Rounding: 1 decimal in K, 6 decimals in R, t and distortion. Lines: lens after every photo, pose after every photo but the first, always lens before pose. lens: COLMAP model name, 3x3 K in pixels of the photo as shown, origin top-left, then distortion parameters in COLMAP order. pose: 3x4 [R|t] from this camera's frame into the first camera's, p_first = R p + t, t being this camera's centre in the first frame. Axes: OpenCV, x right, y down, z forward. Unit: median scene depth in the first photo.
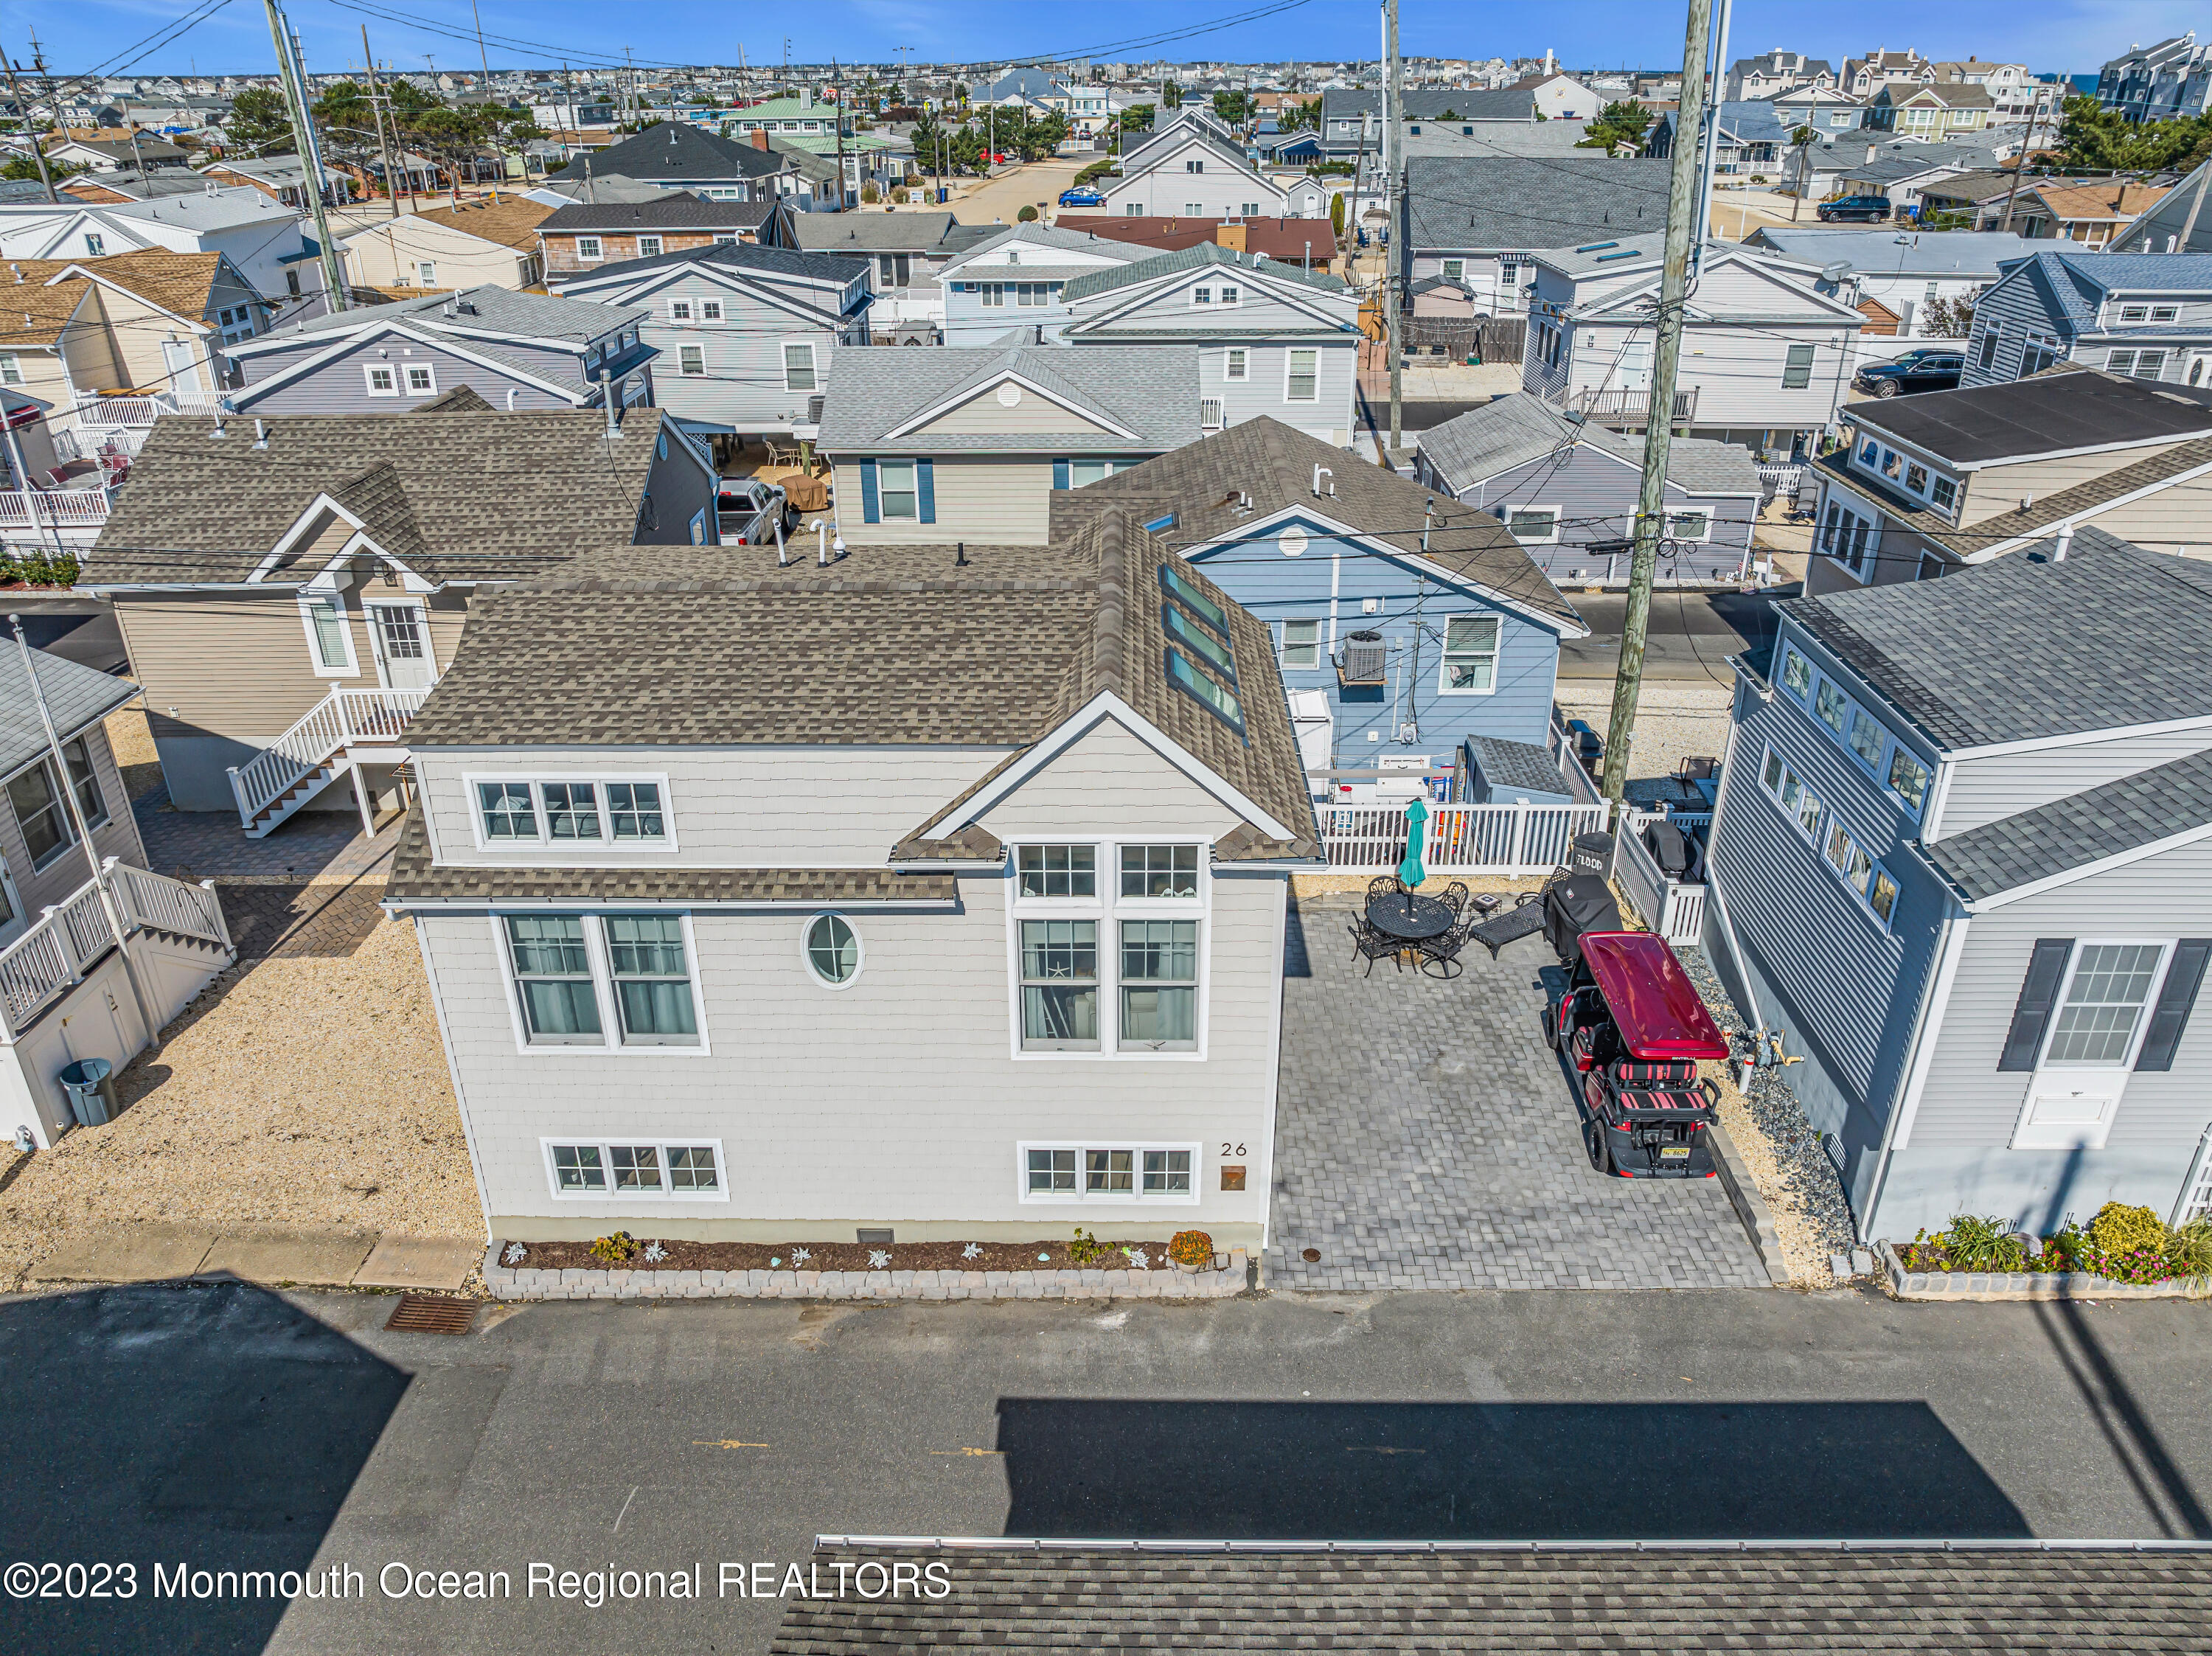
lens RADIAL K [[1561.2, 0, 1111.9], [0, 1561.2, 826.7], [0, 0, 1]] dist [-0.034380, 0.005018]
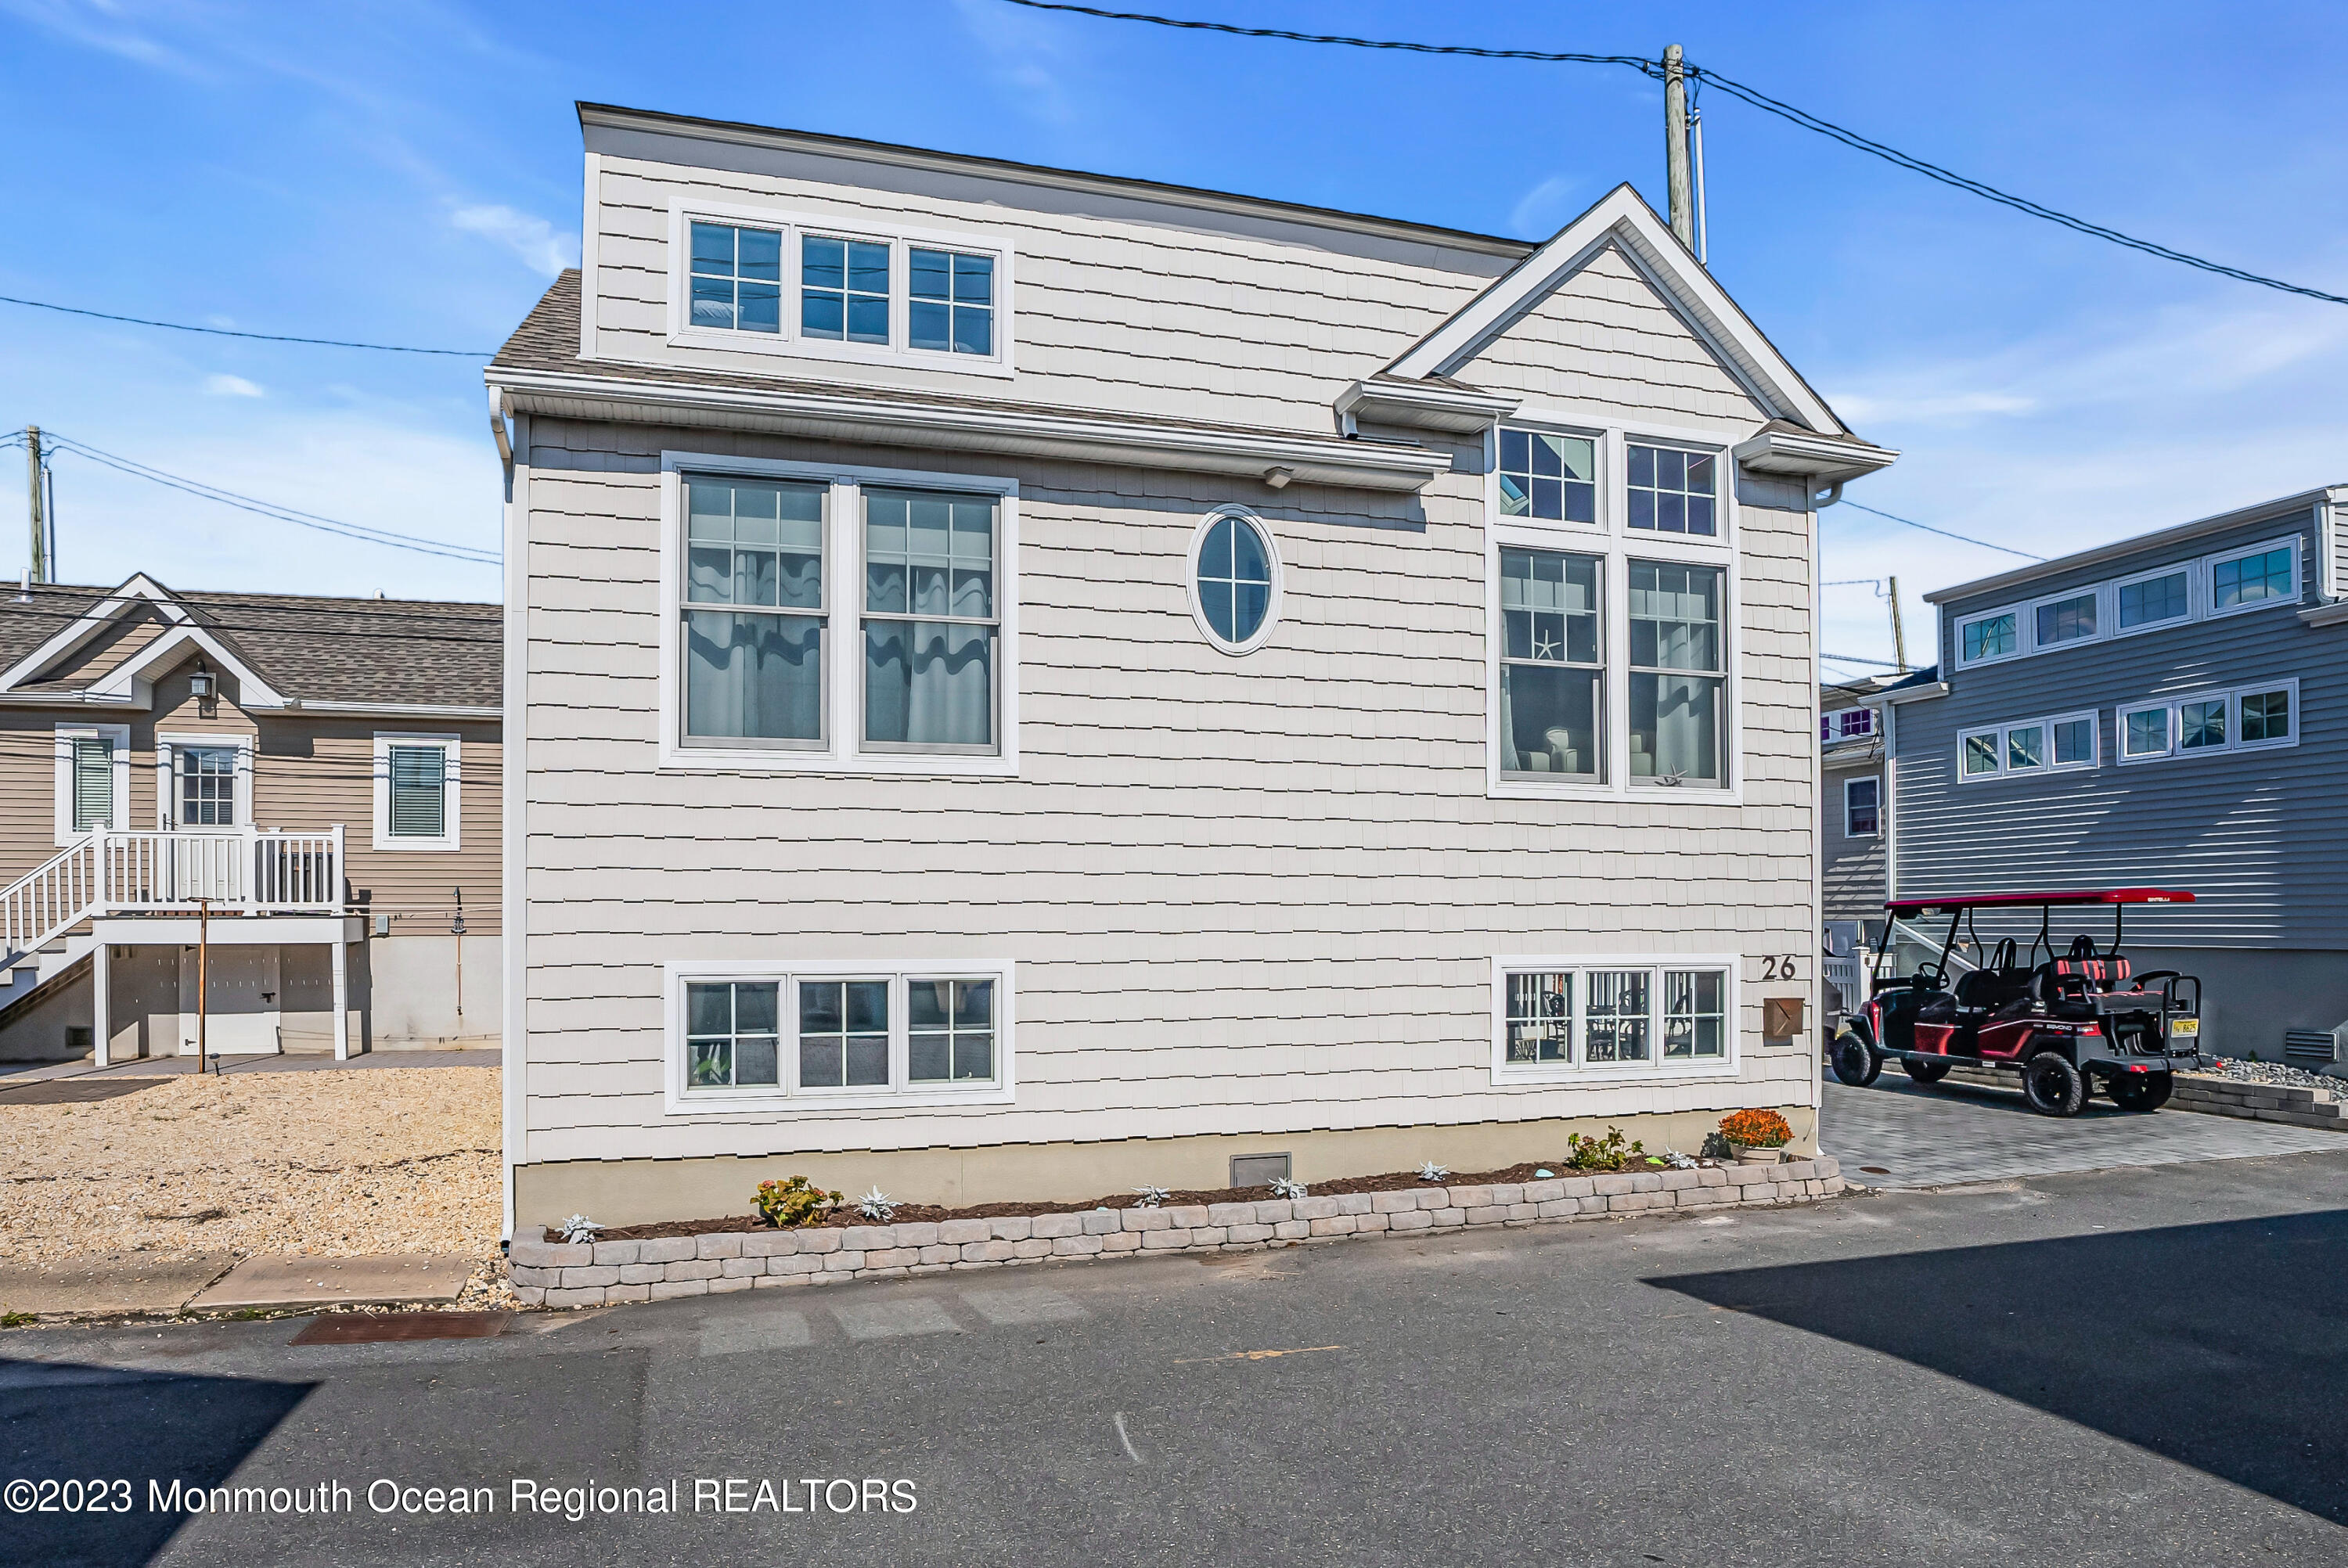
lens RADIAL K [[1408.7, 0, 1147.3], [0, 1408.7, 926.8], [0, 0, 1]] dist [-0.041600, 0.000961]
pose [[0.955209, 0.000903, 0.295931, -0.348657], [0.129982, 0.897091, -0.422293, 0.400869], [-0.265858, 0.441844, 0.856792, 0.543586]]
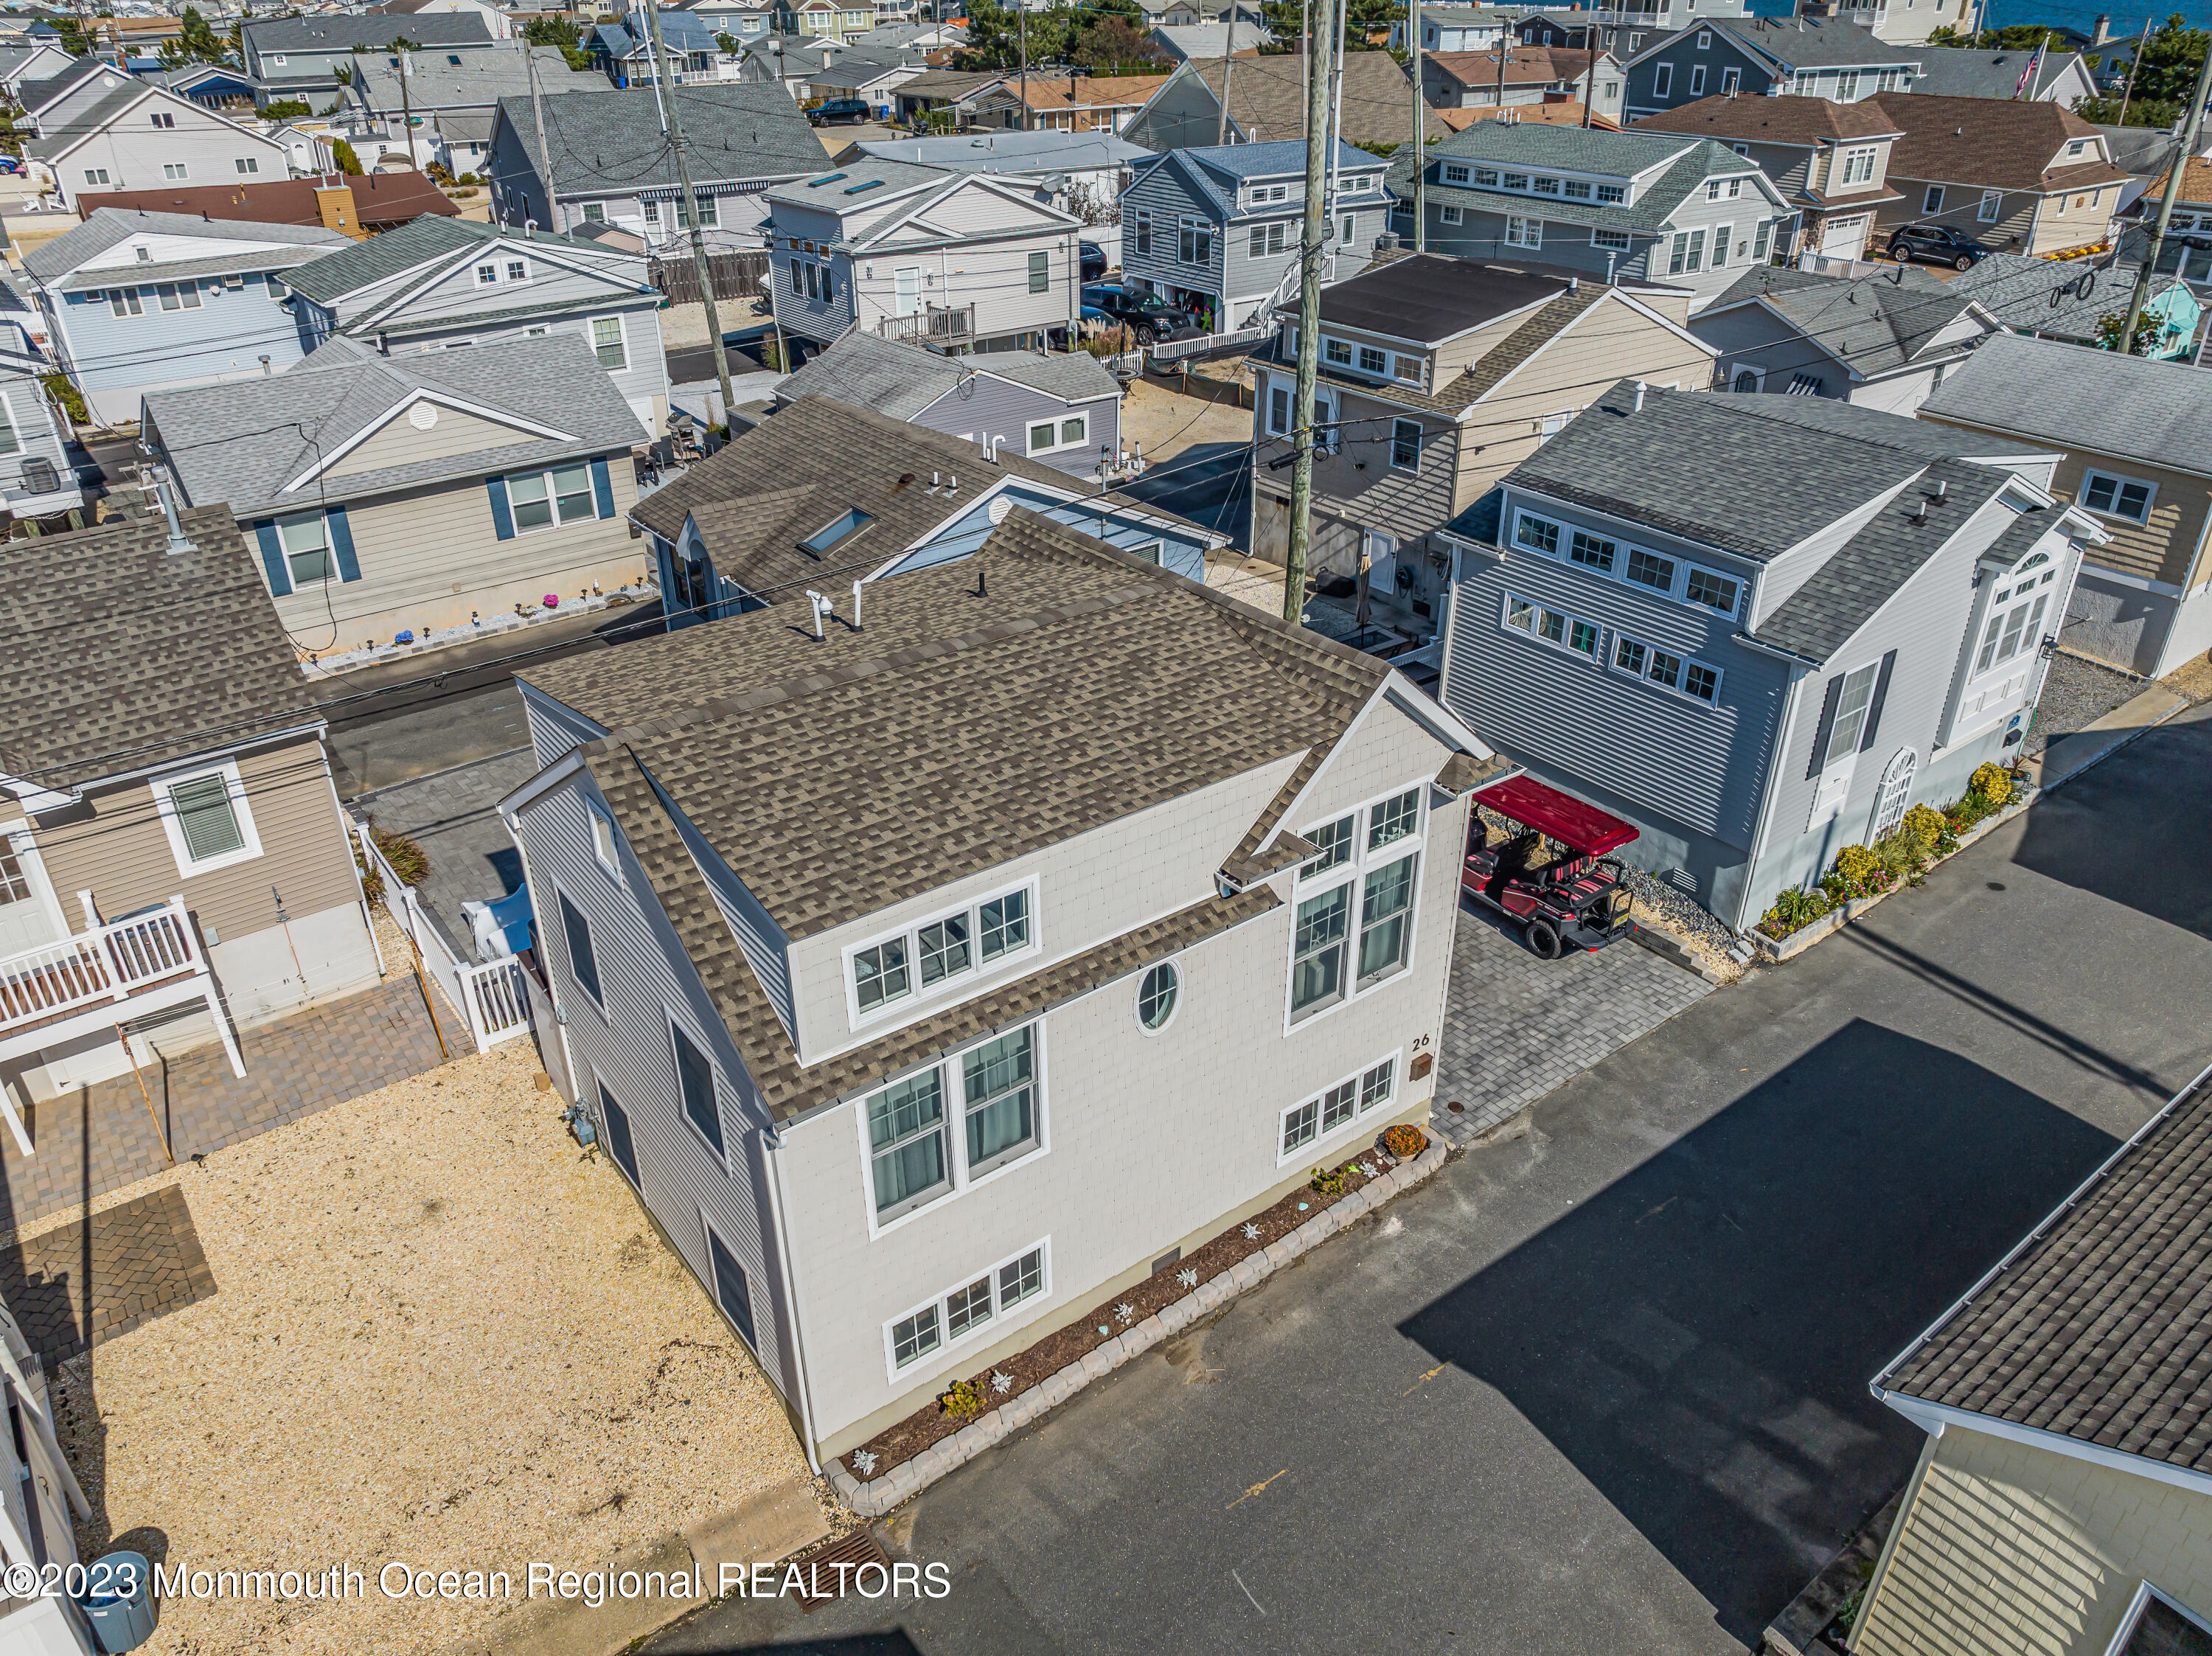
lens RADIAL K [[1561.2, 0, 1101.7], [0, 1561.2, 826.0], [0, 0, 1]] dist [-0.034380, 0.005018]
pose [[0.790850, -0.301040, 0.532852, -0.647547], [0.274083, 0.952682, 0.131437, -0.150993], [-0.547206, 0.042099, 0.835938, 0.173316]]
